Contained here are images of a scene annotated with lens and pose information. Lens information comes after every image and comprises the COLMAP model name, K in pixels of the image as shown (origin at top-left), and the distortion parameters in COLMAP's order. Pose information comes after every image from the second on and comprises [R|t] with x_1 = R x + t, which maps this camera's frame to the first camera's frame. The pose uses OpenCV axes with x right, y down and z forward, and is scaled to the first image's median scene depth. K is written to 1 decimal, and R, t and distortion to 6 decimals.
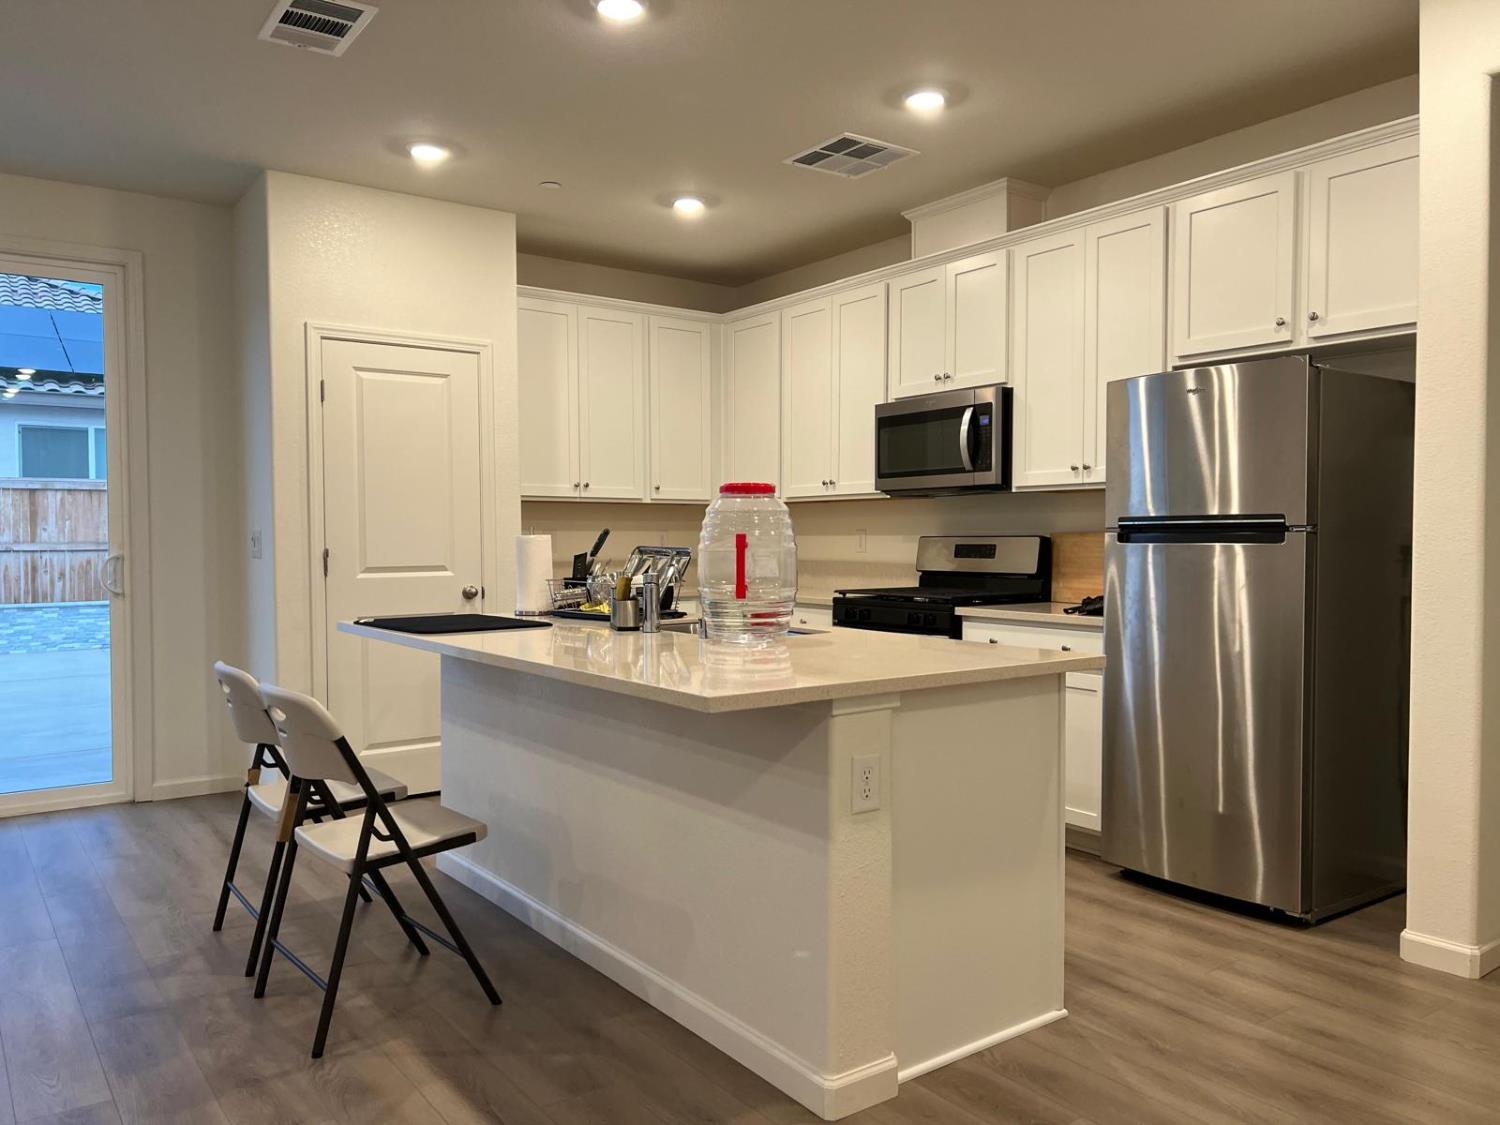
lens RADIAL K [[1119.8, 0, 745.4], [0, 1119.8, 561.6], [0, 0, 1]] dist [0.046988, 0.001043]
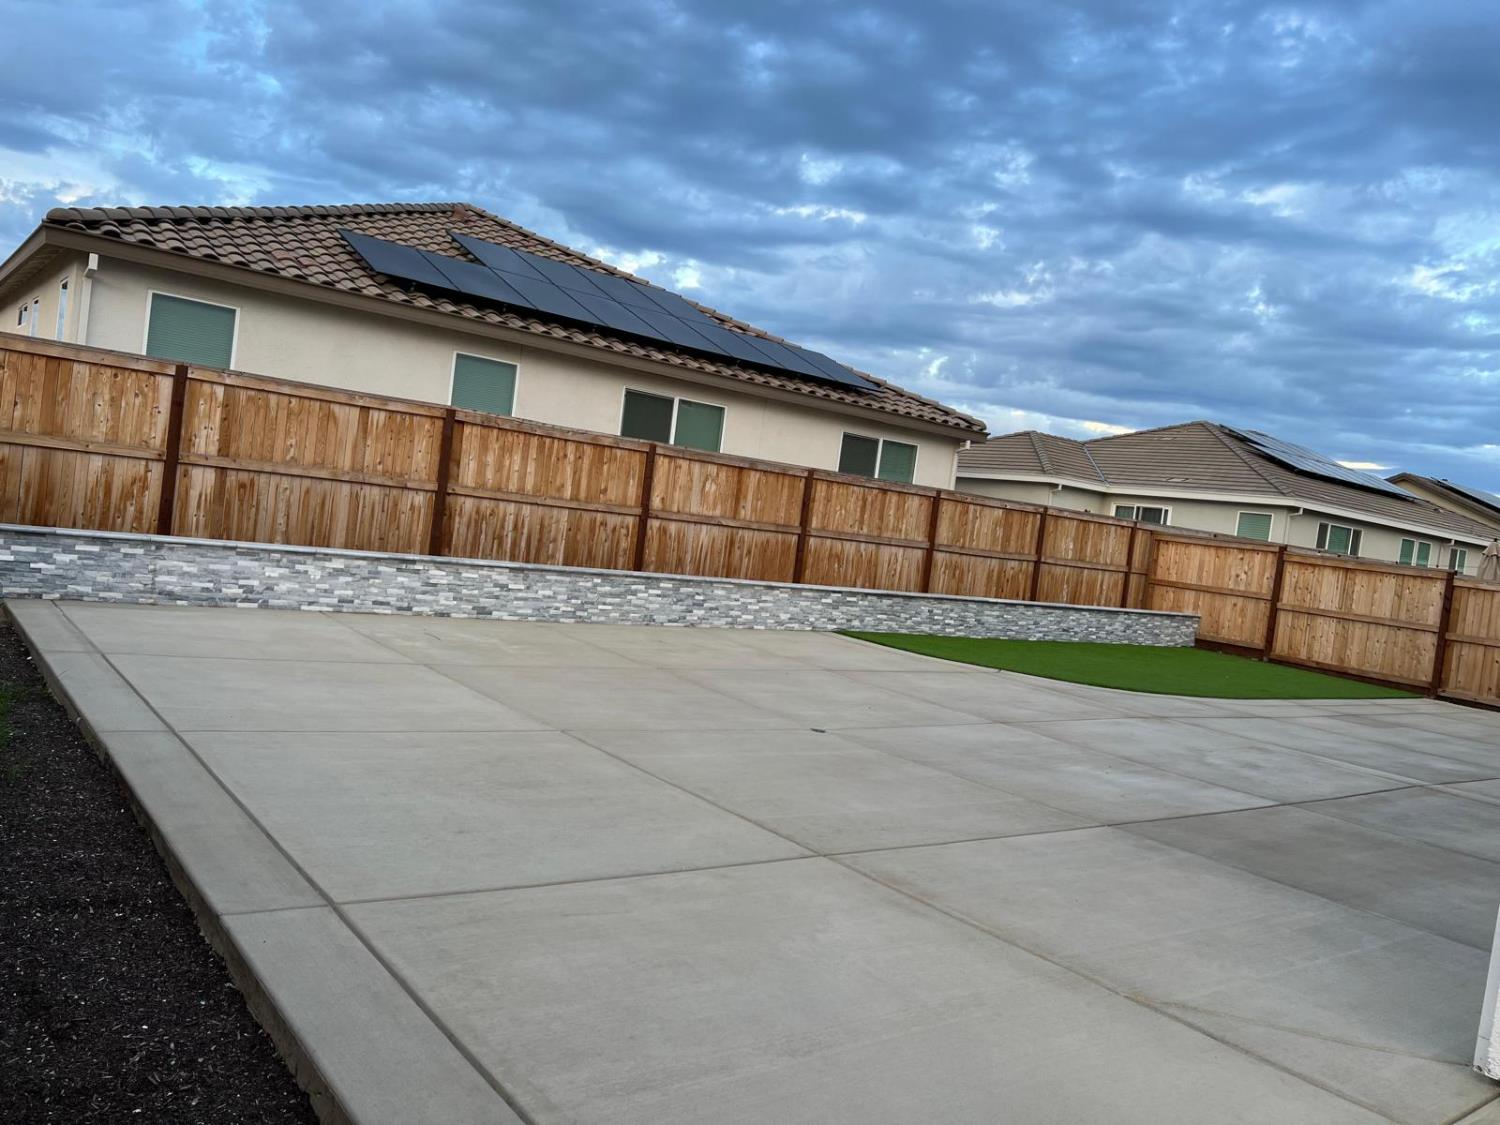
lens RADIAL K [[1119.8, 0, 753.6], [0, 1119.8, 556.8], [0, 0, 1]] dist [0.046988, 0.001043]
pose [[0.990279, 0.127410, 0.055810, -0.691132], [-0.128492, 0.991577, 0.016241, -0.000890], [-0.053270, -0.023254, 0.998309, -0.021919]]
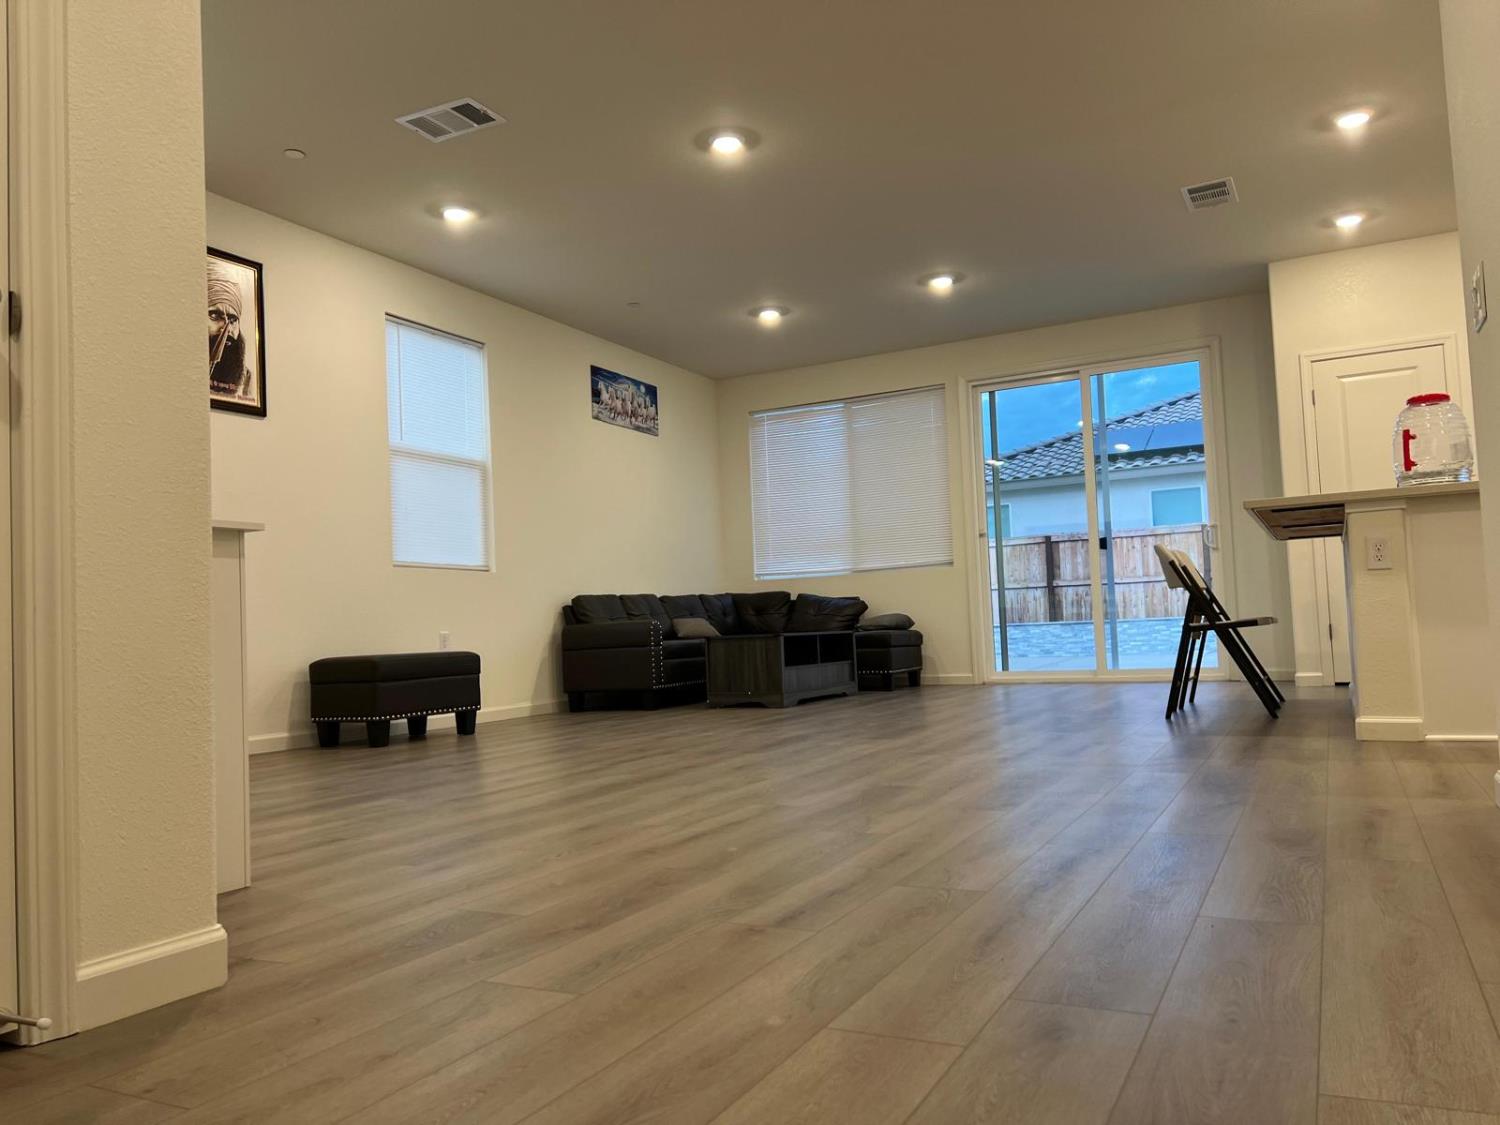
lens RADIAL K [[1119.8, 0, 749.4], [0, 1119.8, 568.7], [0, 0, 1]] dist [0.046988, 0.001043]
pose [[0.449846, -0.065390, -0.890709, 0.233427], [0.015496, 0.997737, -0.065421, 0.061301], [0.892972, 0.015627, 0.449842, -0.124303]]
